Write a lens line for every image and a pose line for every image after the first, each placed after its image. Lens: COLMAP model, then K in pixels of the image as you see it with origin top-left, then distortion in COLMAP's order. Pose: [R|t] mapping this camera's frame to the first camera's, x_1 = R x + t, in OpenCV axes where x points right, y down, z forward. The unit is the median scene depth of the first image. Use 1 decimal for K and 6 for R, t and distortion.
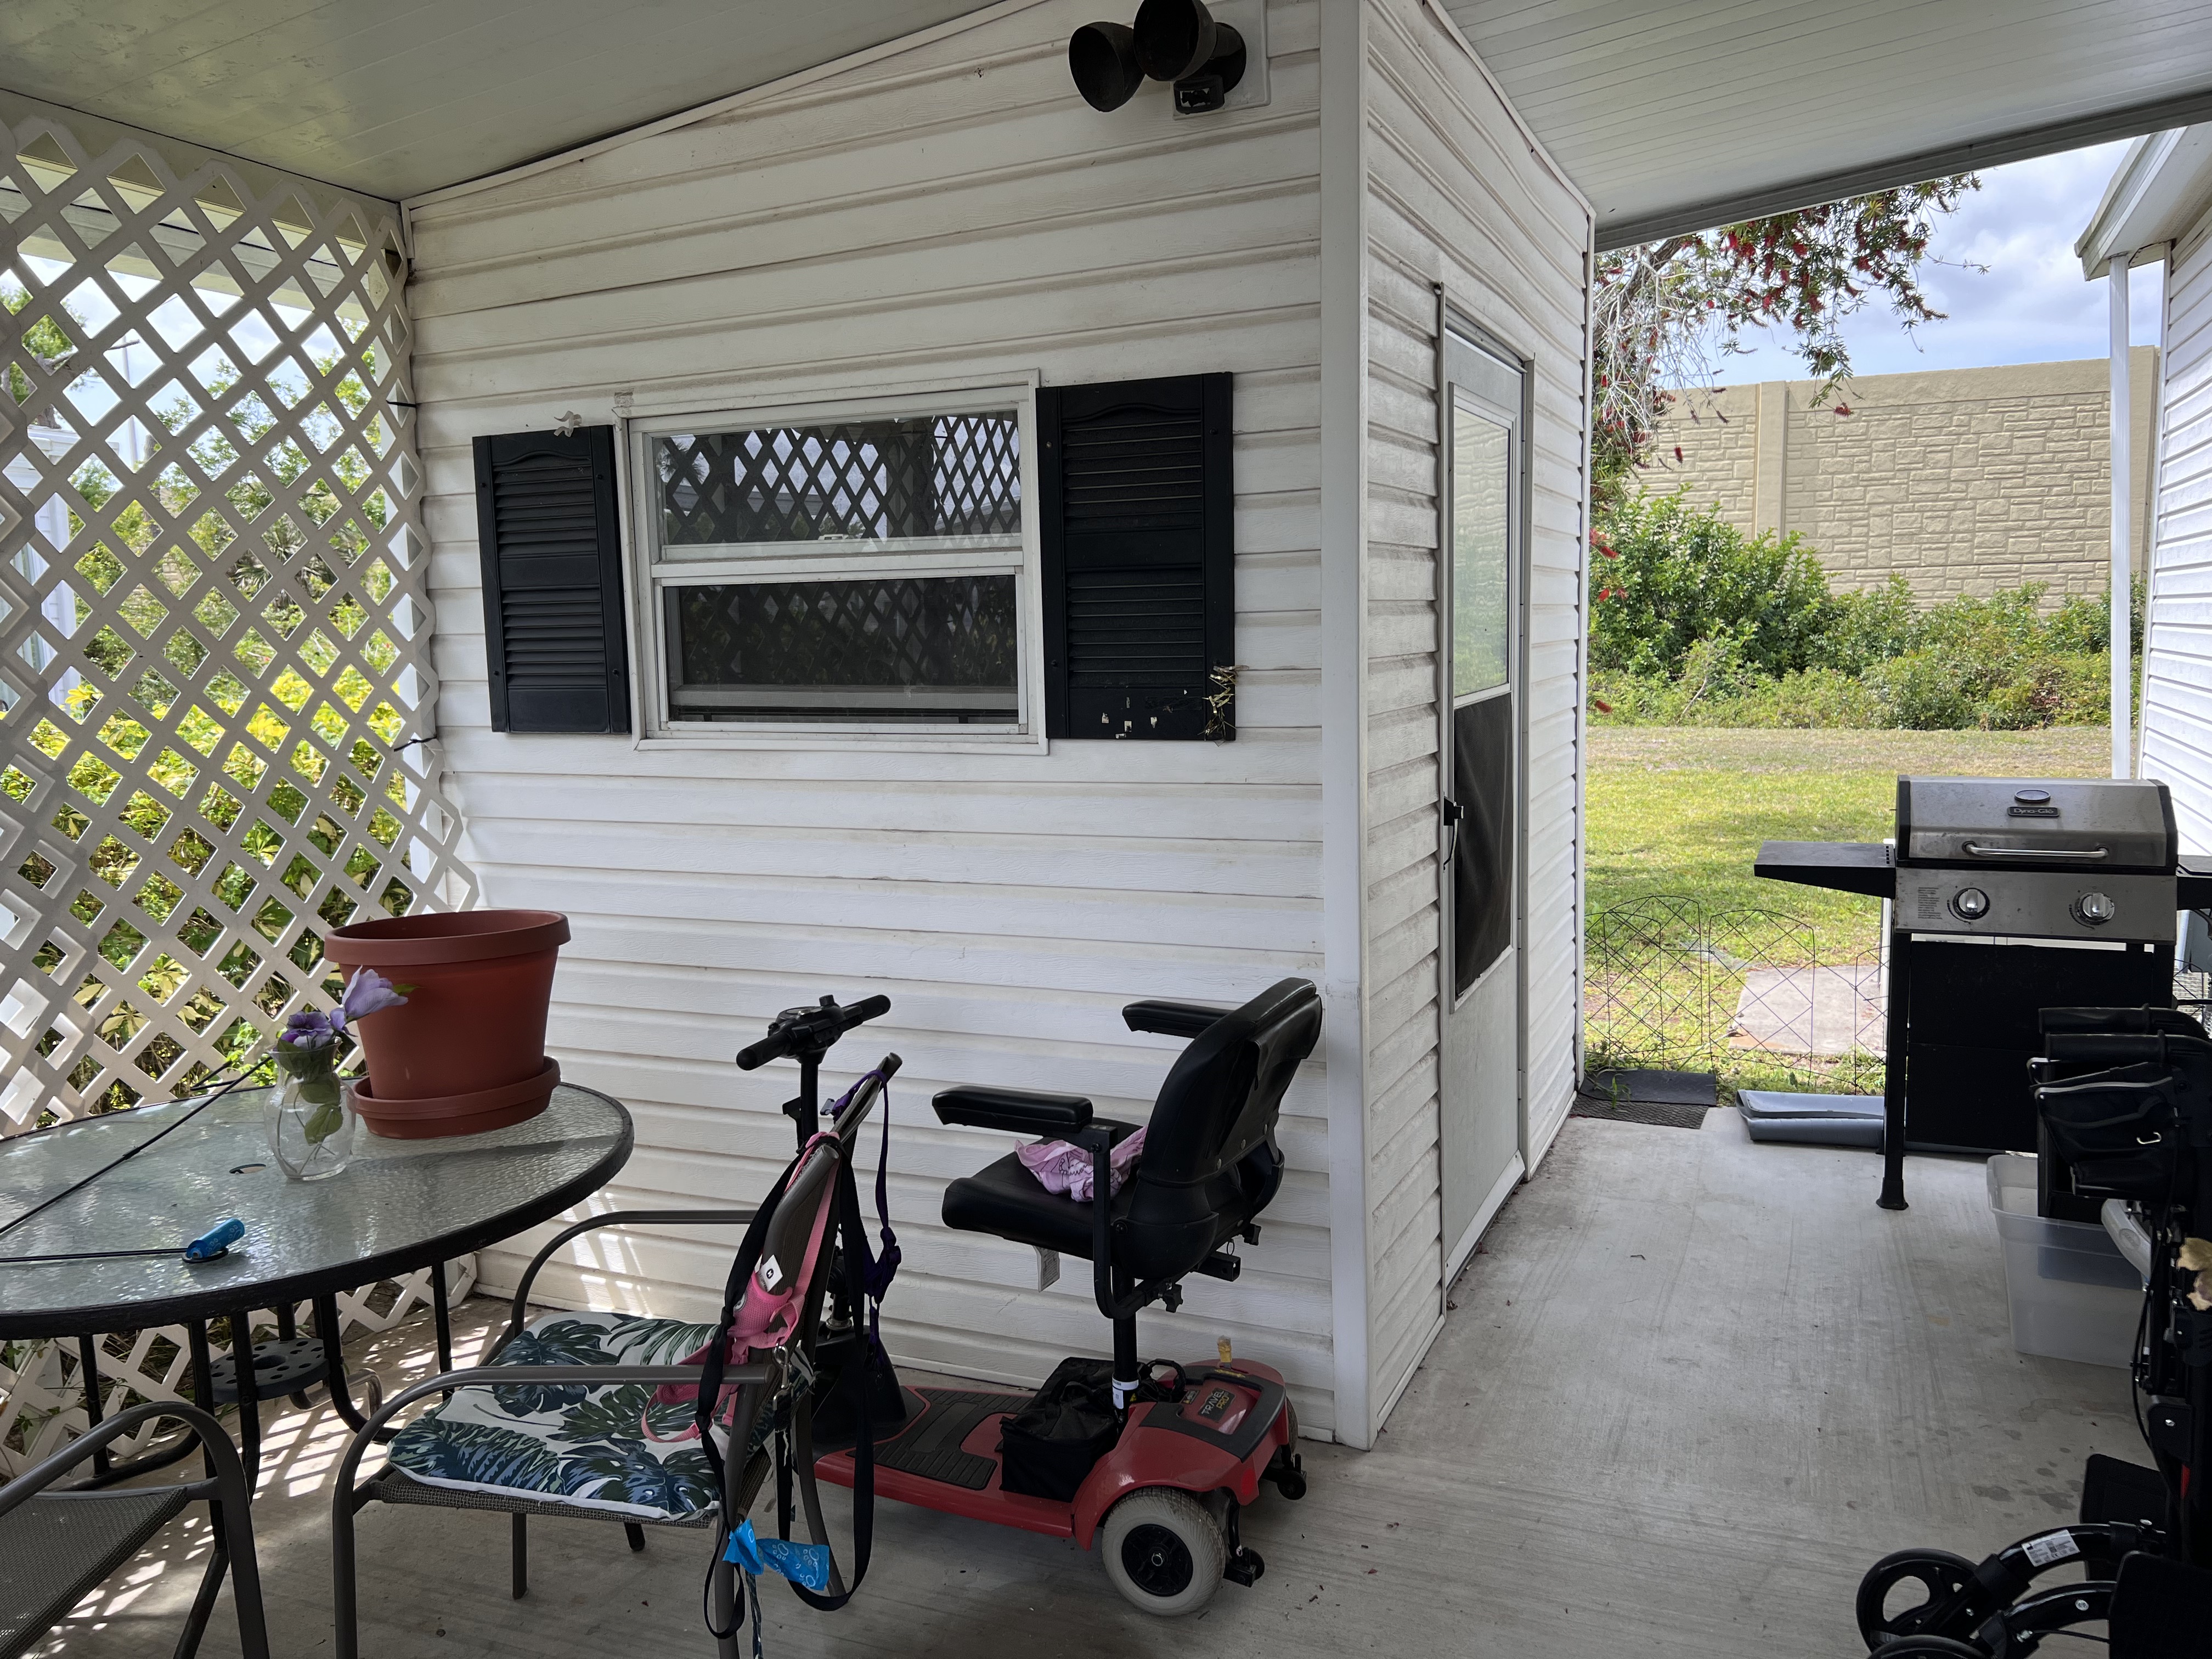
lens RADIAL K [[1701.8, 0, 1106.0], [0, 1701.8, 829.5], [0, 0, 1]] dist [0.101137, -0.107051]
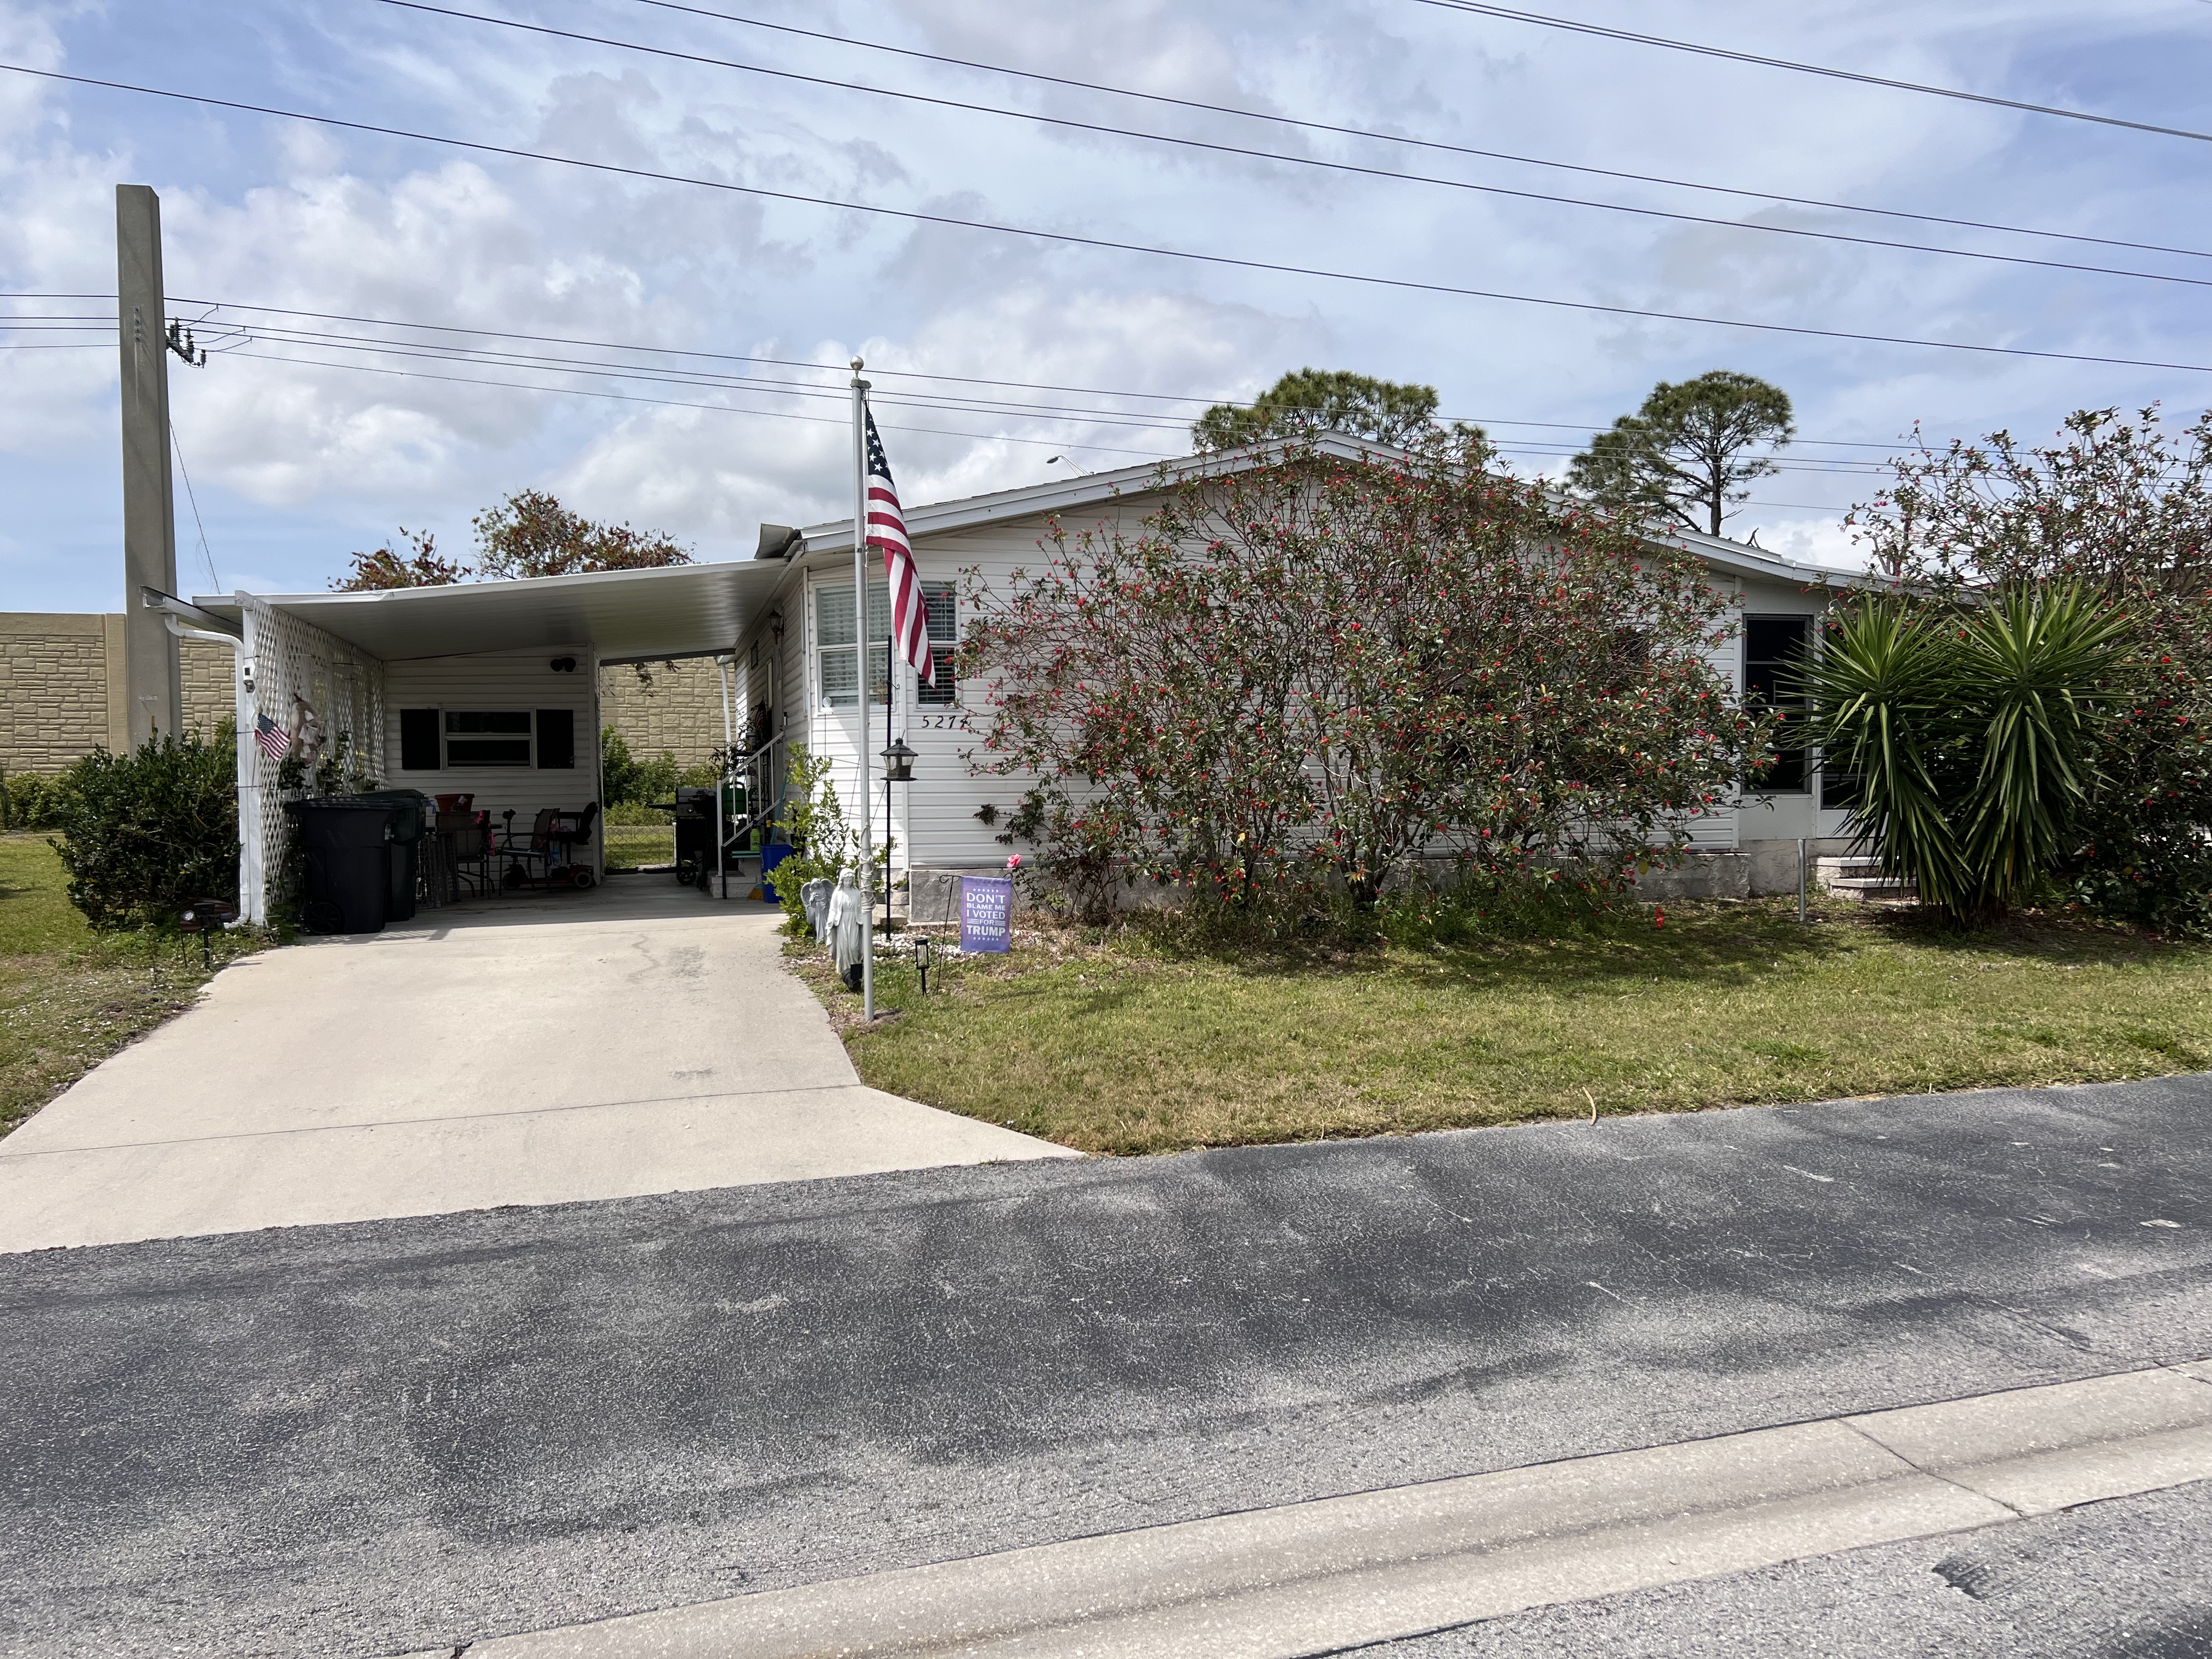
lens RADIAL K [[1701.8, 0, 1106.0], [0, 1701.8, 829.5], [0, 0, 1]] dist [0.101137, -0.107051]
pose [[0.778931, -0.003829, 0.627097, -1.897848], [0.067203, 0.994733, -0.077400, 0.635601], [-0.623498, 0.102432, 0.775086, -4.074977]]
